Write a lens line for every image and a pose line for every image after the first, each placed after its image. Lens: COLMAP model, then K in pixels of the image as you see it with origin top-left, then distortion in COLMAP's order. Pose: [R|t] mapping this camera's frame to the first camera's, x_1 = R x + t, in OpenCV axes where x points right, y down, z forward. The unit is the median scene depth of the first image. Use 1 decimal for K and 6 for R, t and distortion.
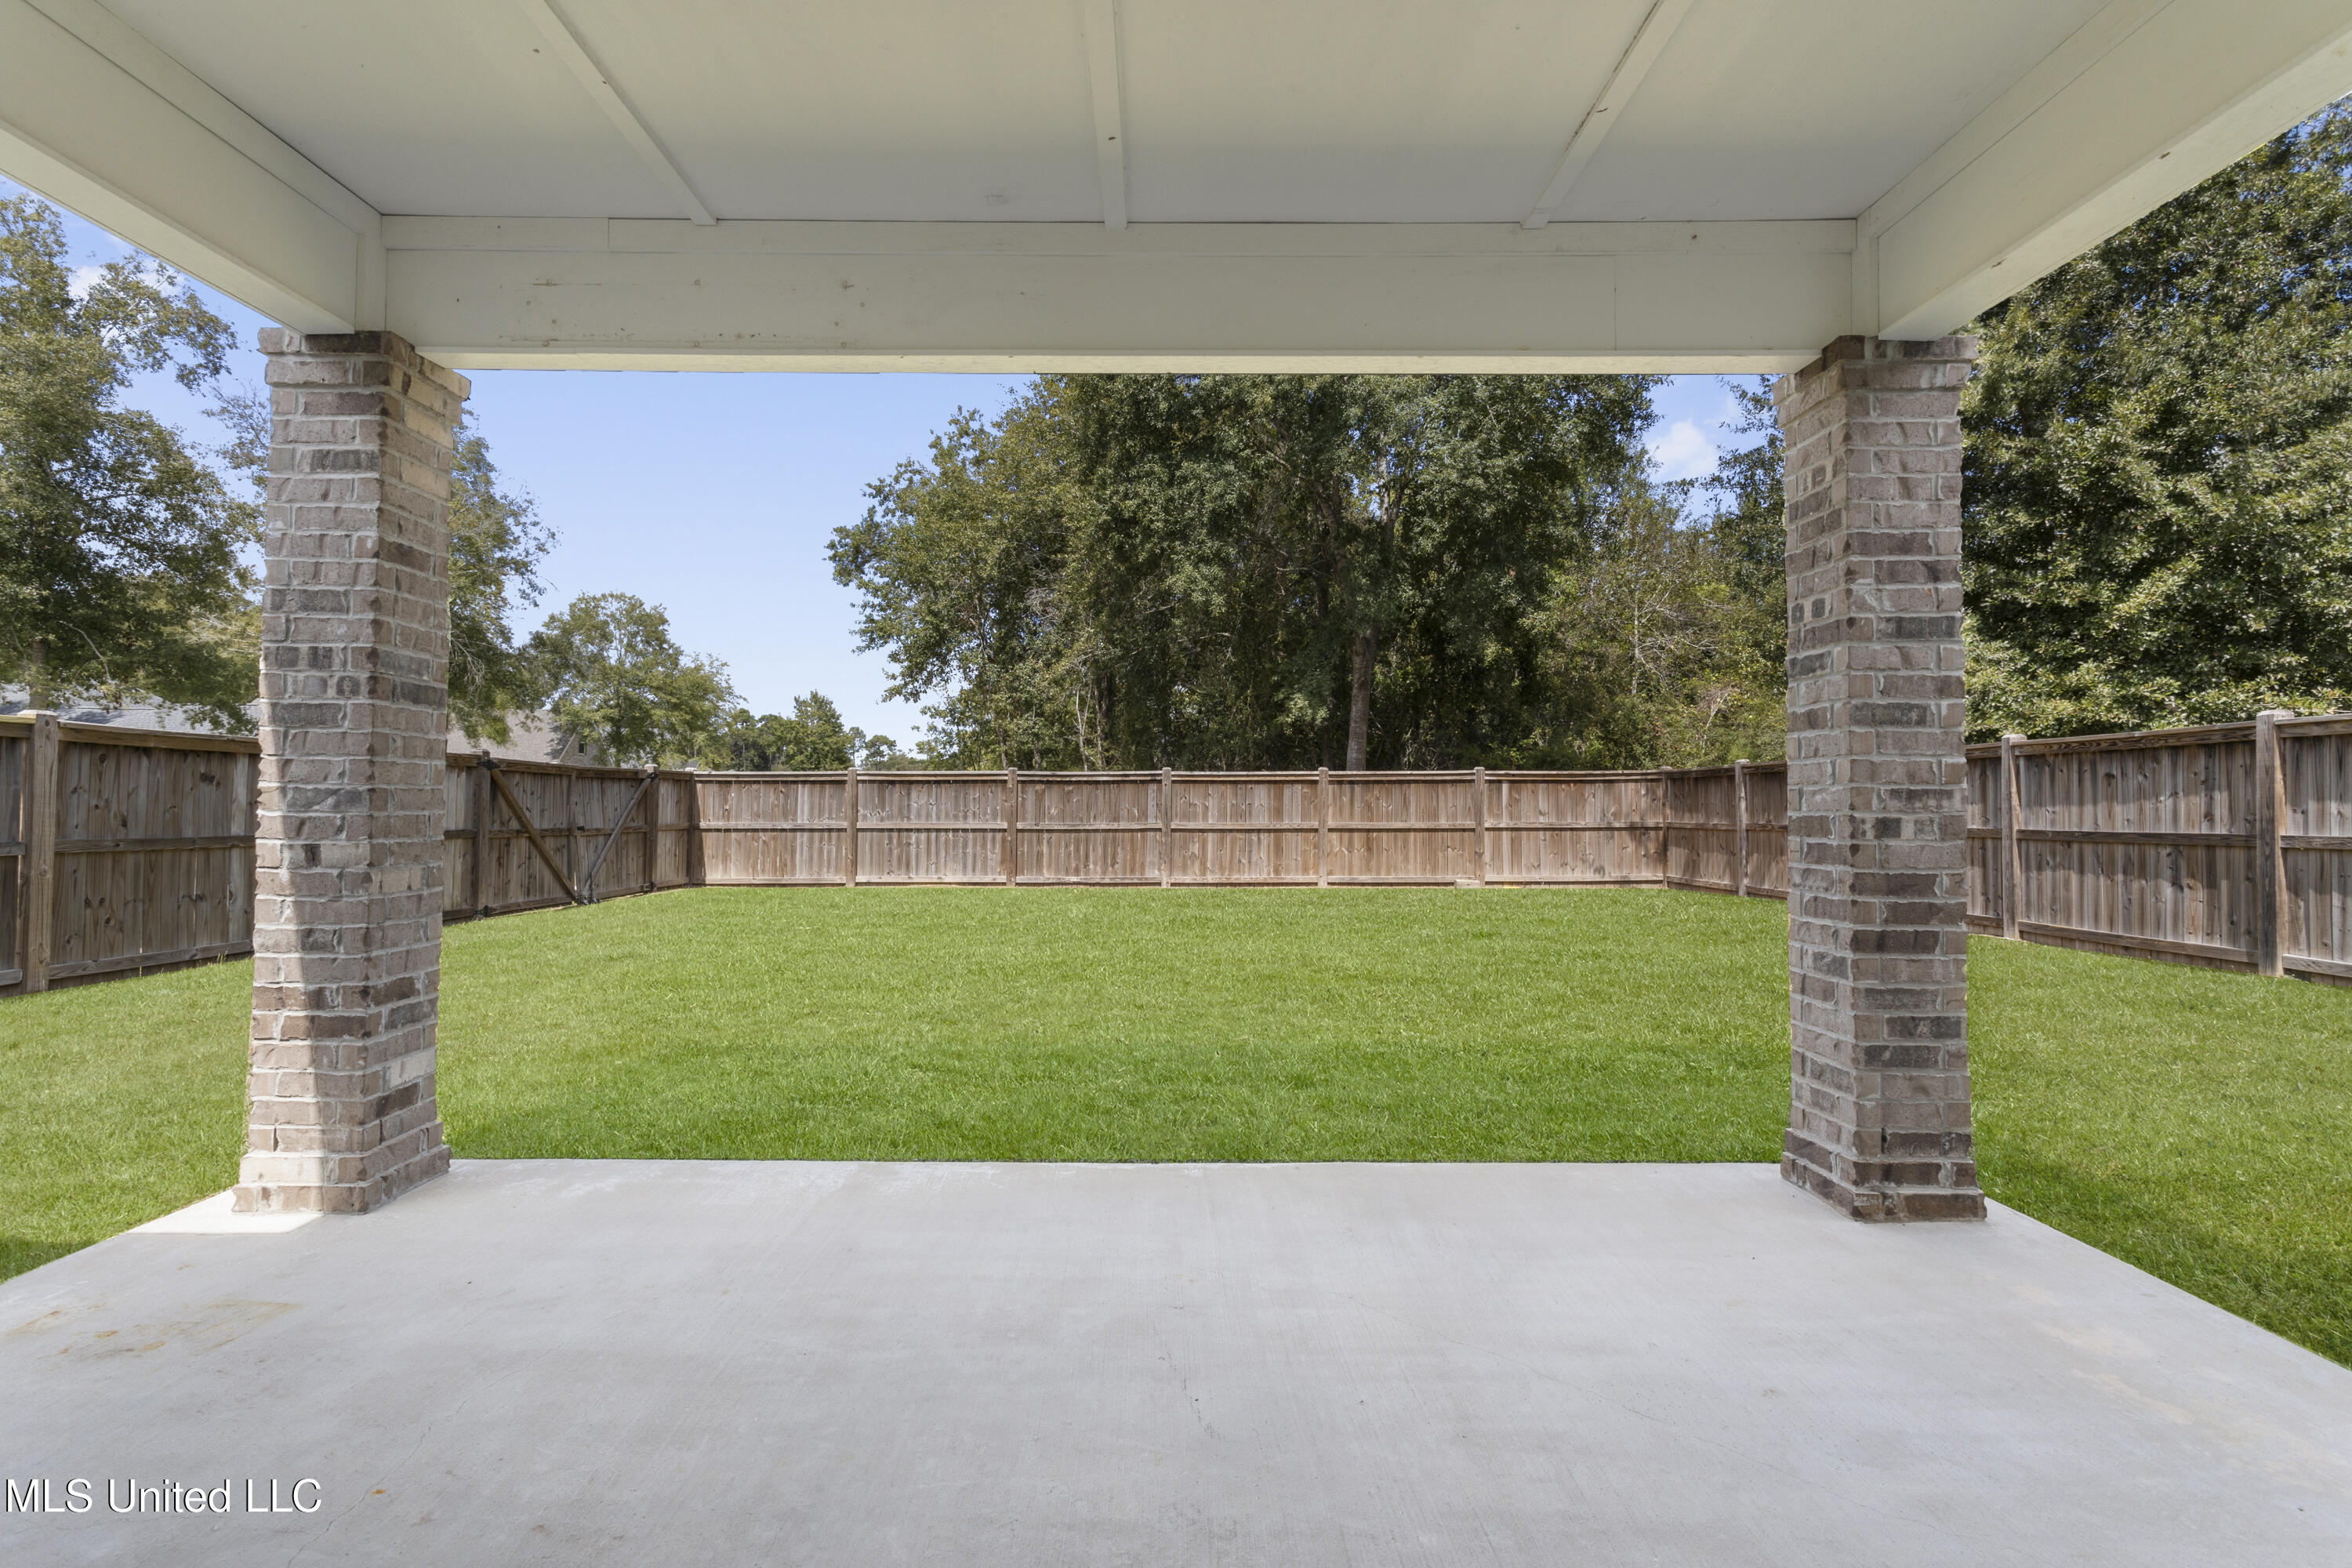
lens RADIAL K [[1114.5, 0, 1176.0], [0, 1114.5, 784.0], [0, 0, 1]] dist [-0.003511, -0.000003]
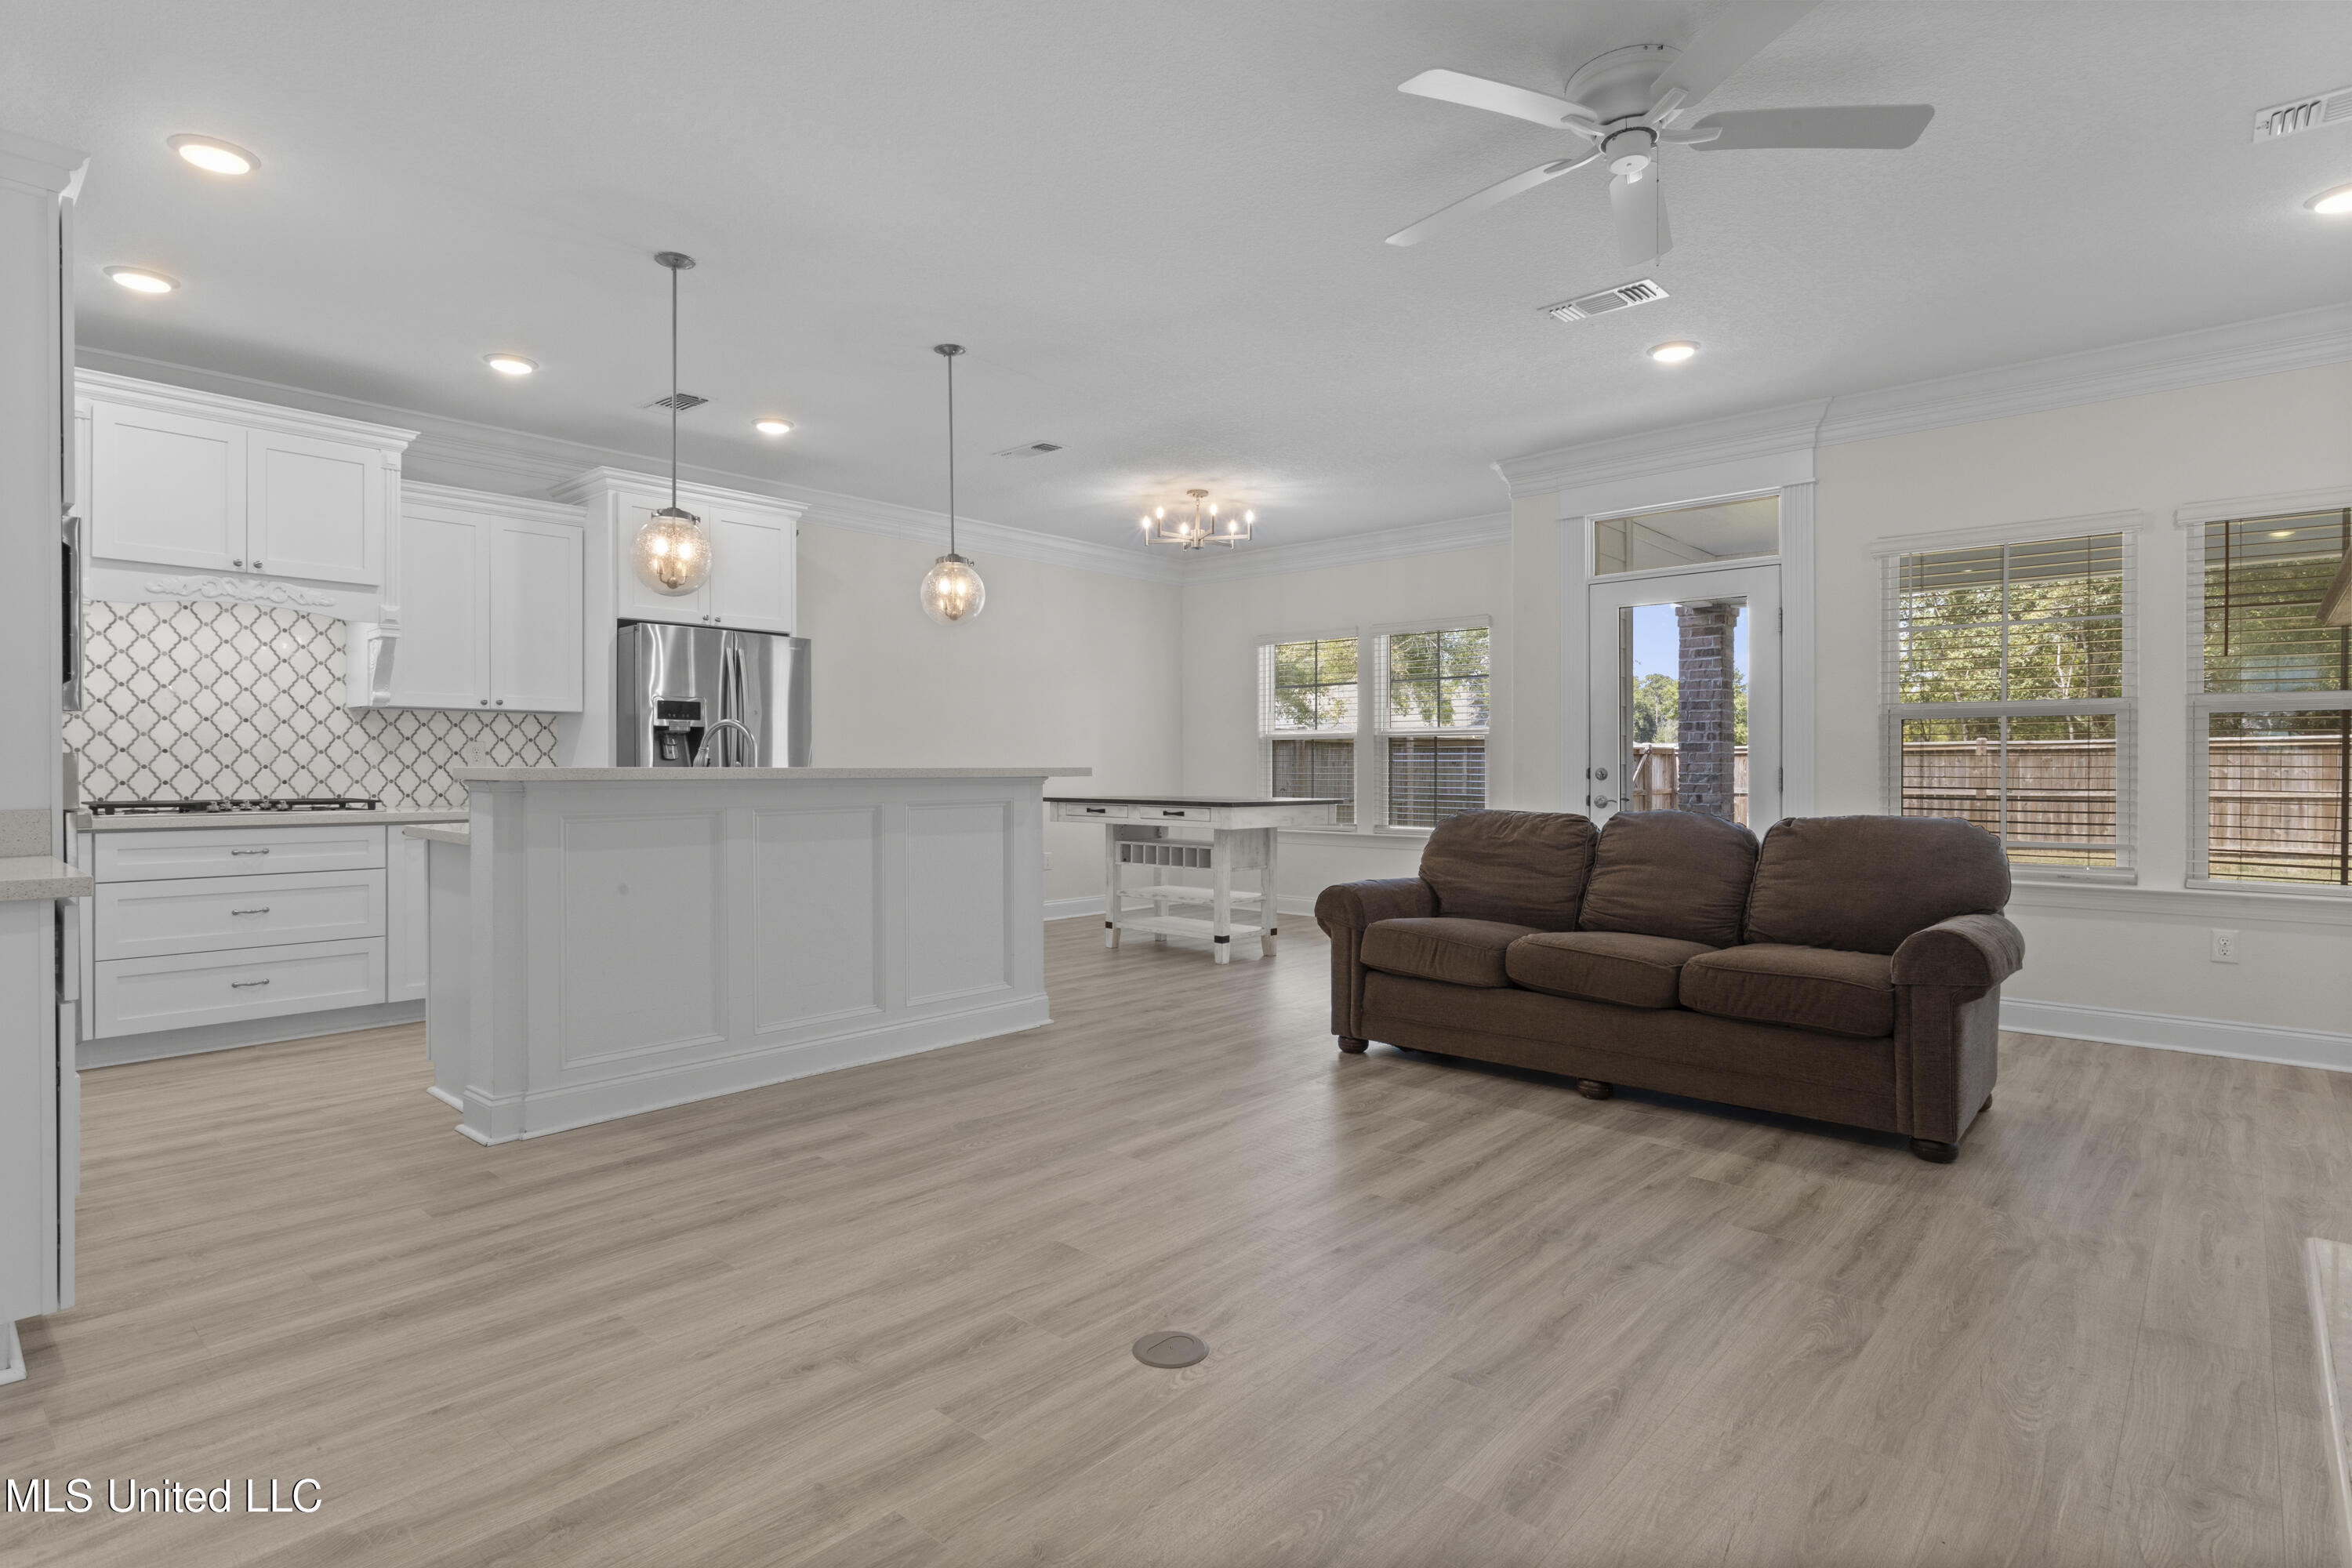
lens RADIAL K [[1186.8, 0, 1159.7], [0, 1186.8, 779.5], [0, 0, 1]] dist [-0.006559, -0.000070]
pose [[0.736725, 0.000218, -0.676192, 0.069604], [0.017285, 0.999667, 0.019155, -0.019505], [0.675971, -0.025800, 0.736476, -0.645560]]
